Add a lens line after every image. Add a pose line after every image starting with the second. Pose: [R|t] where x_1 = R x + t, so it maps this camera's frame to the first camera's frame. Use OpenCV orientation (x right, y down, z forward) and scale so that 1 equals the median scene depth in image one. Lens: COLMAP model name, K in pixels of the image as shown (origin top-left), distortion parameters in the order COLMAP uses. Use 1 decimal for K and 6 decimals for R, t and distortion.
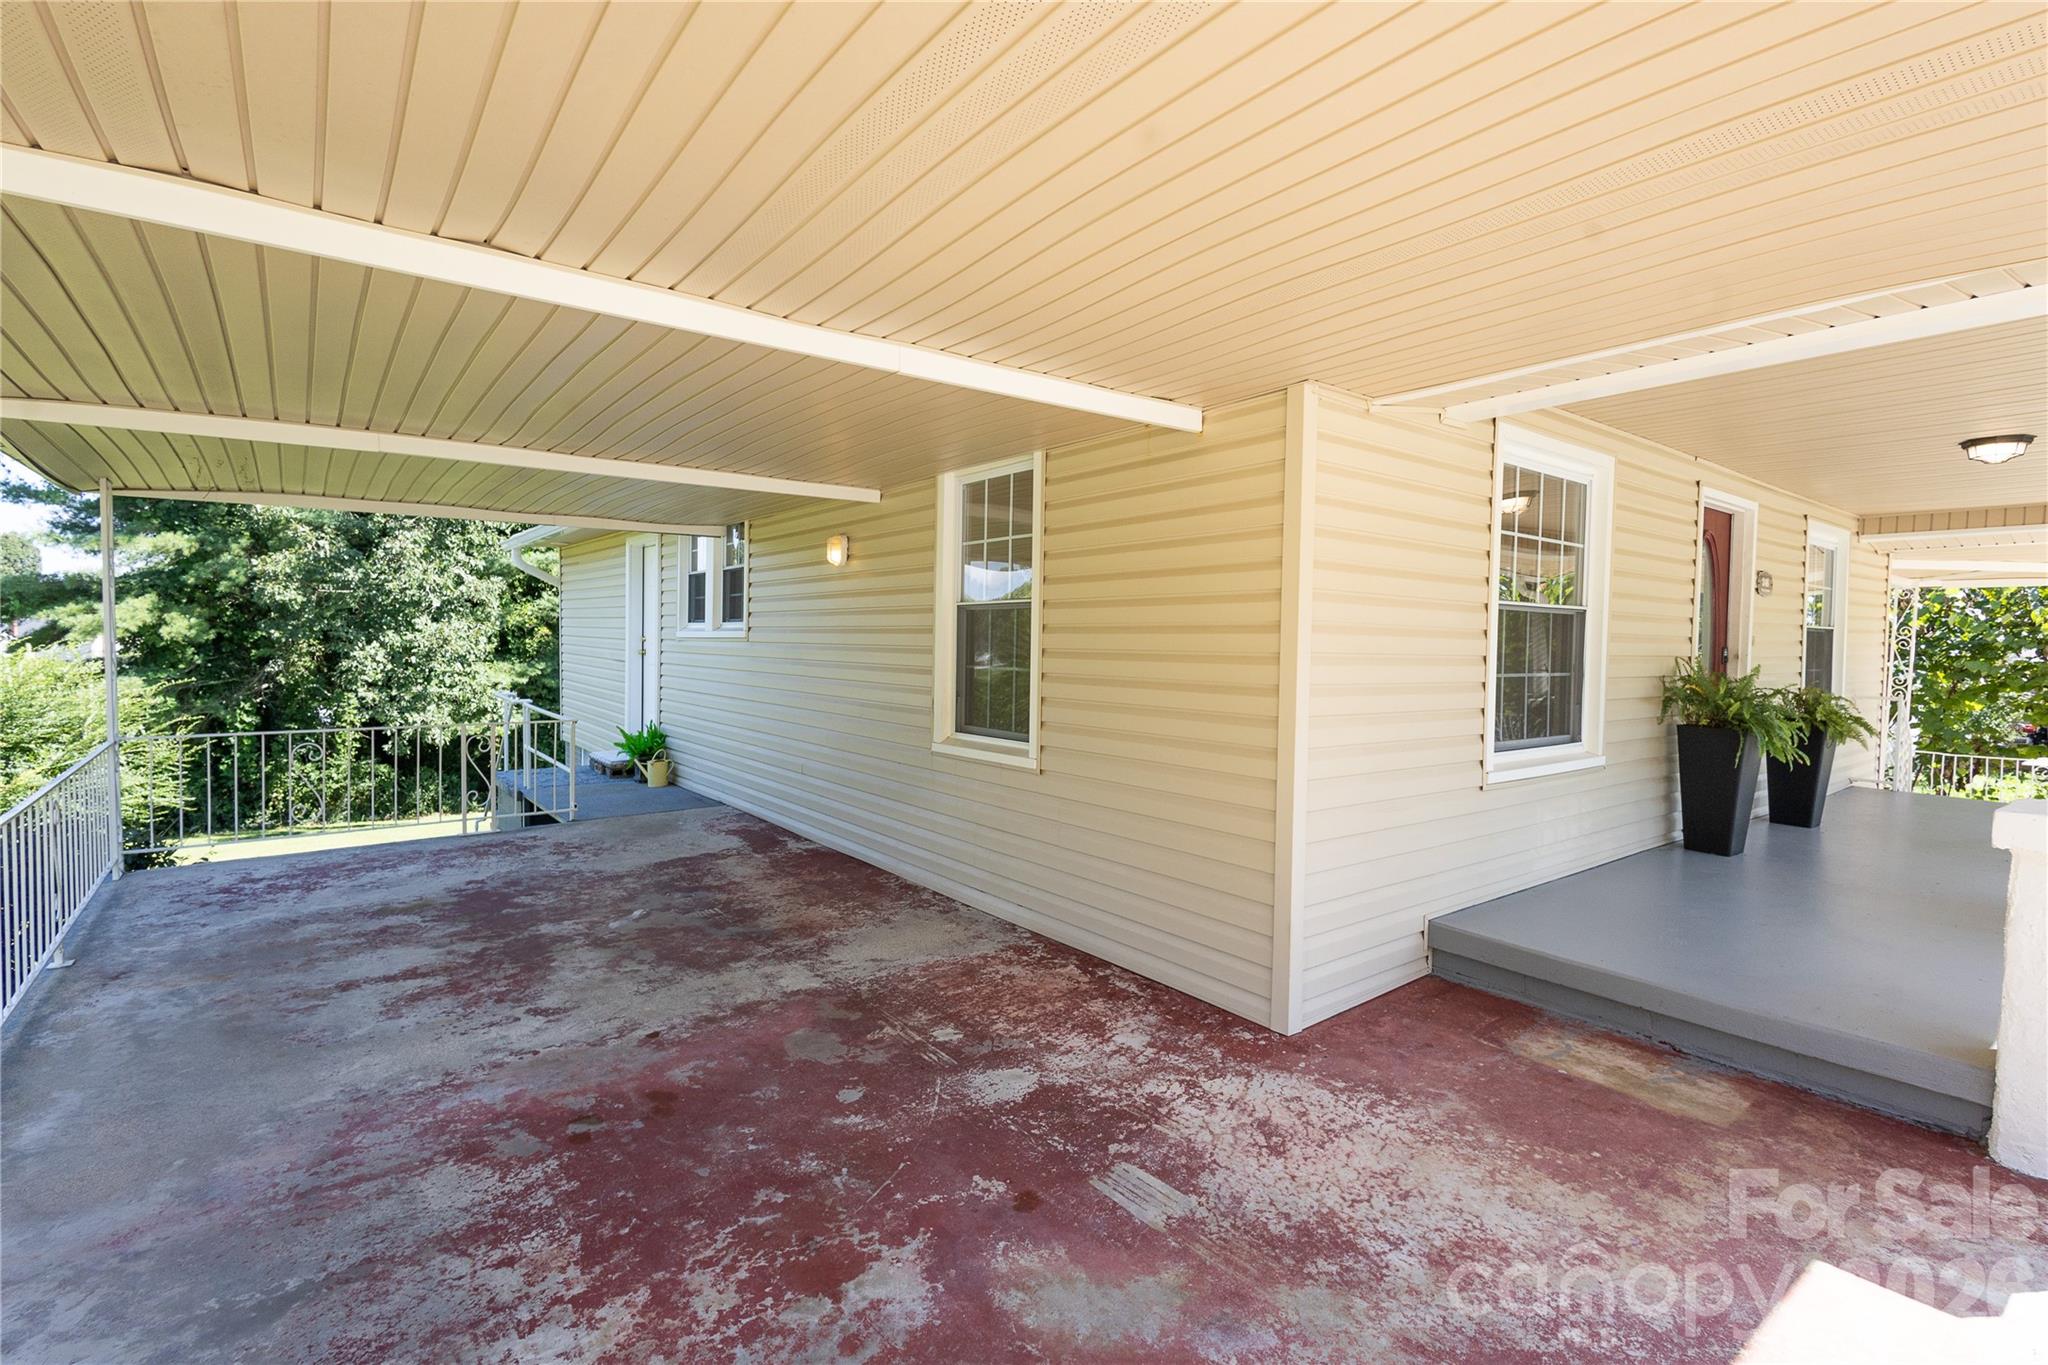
lens RADIAL K [[940.3, 0, 1019.9], [0, 940.3, 681.9], [0, 0, 1]] dist [0.011130, -0.003672]
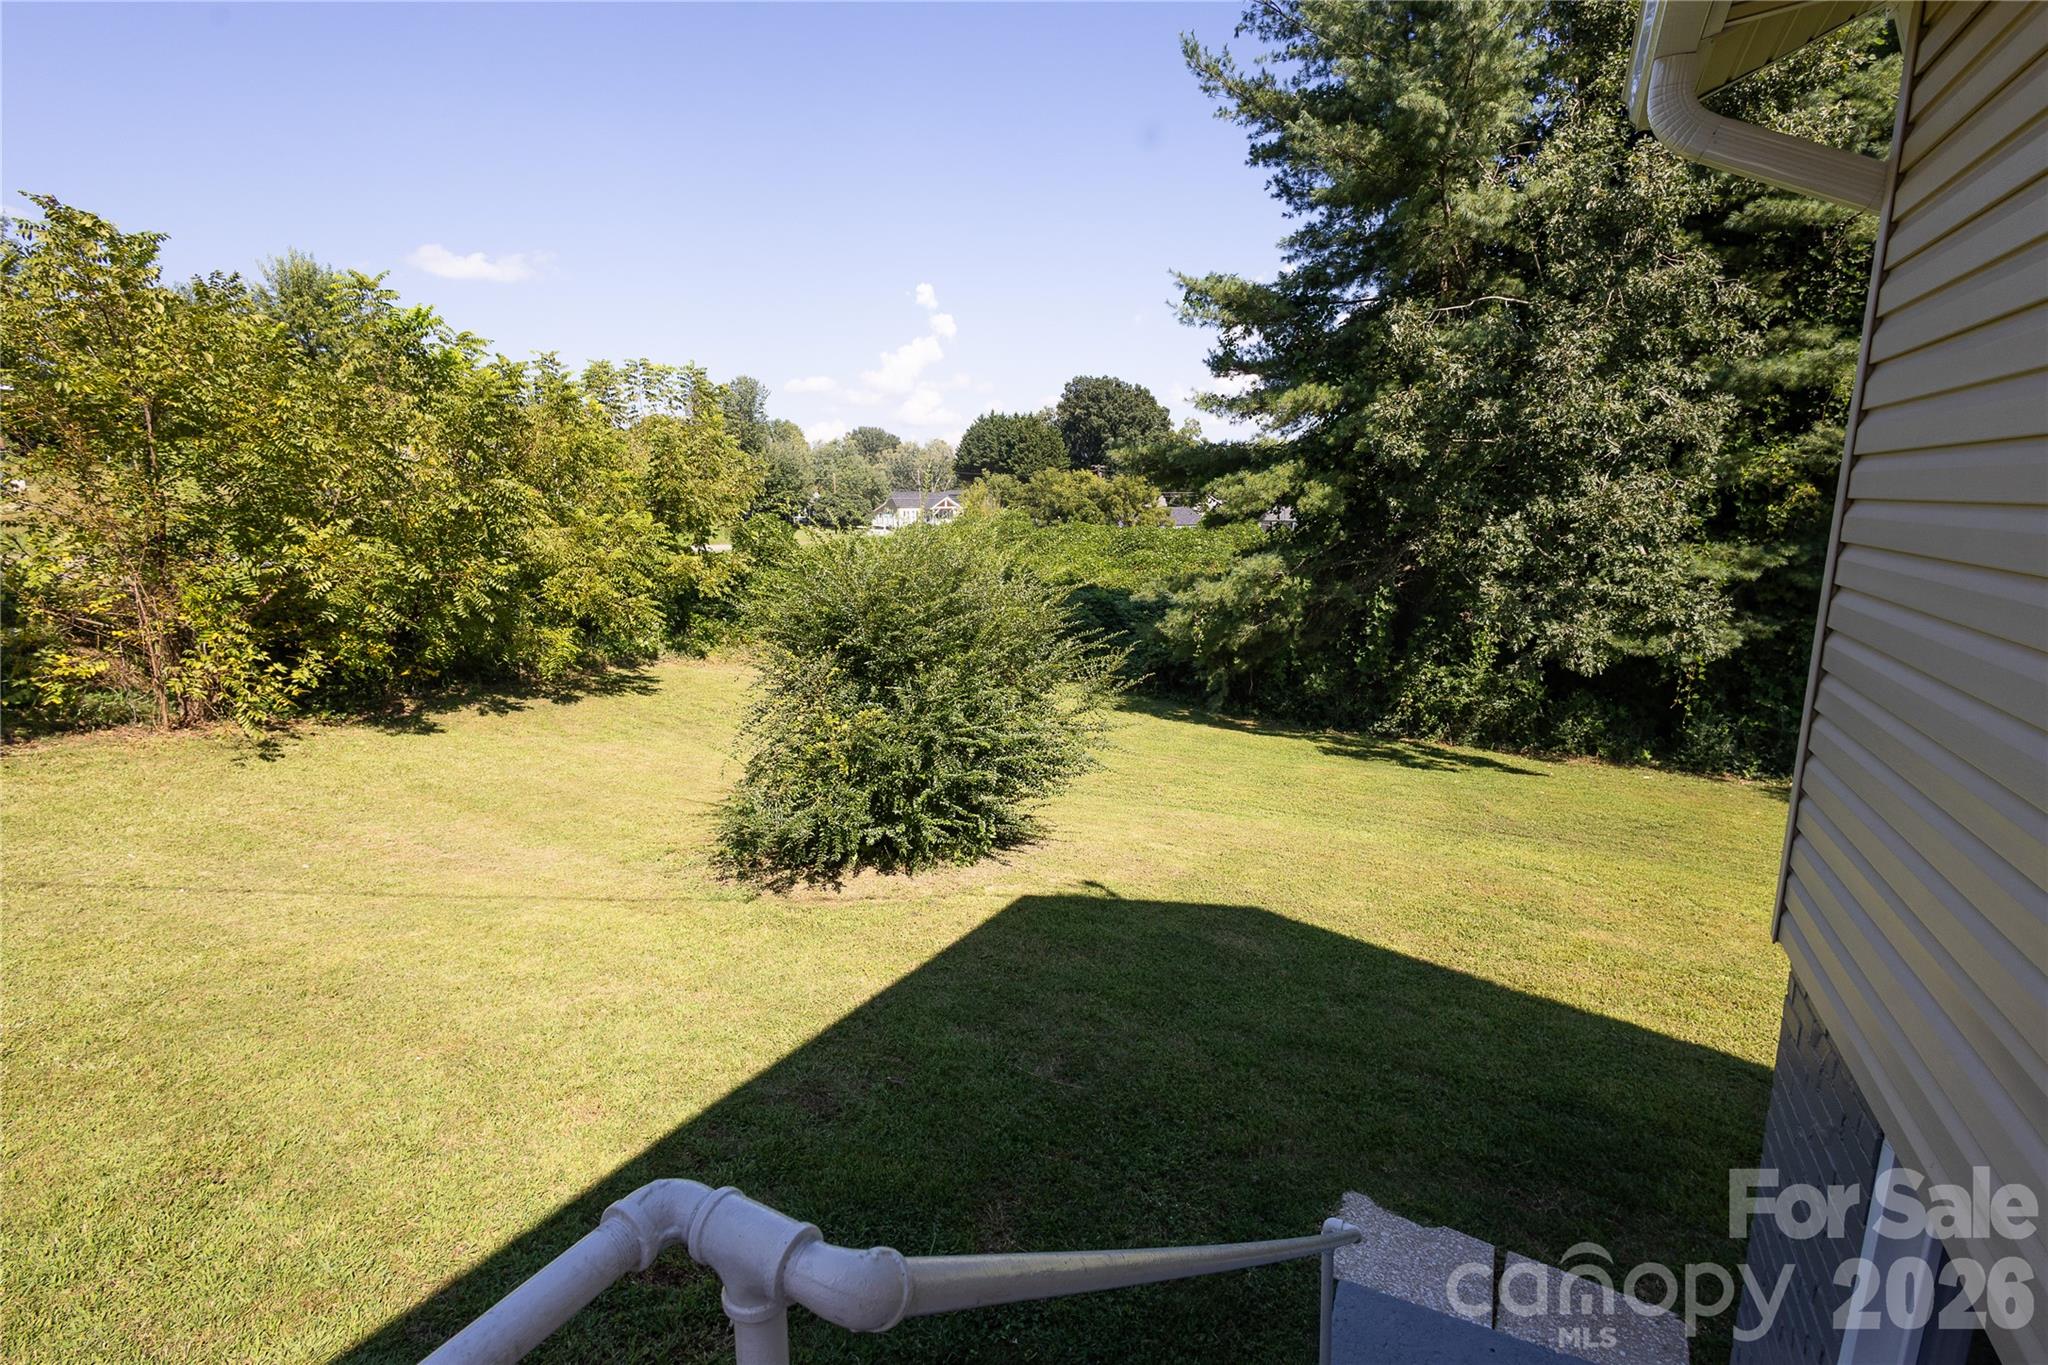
lens RADIAL K [[940.3, 0, 1021.2], [0, 940.3, 688.9], [0, 0, 1]] dist [0.011130, -0.003672]
pose [[0.404581, 0.158381, -0.900683, -0.167405], [-0.028944, 0.986613, 0.160490, -0.013586], [0.914044, -0.038861, 0.403750, 0.341327]]
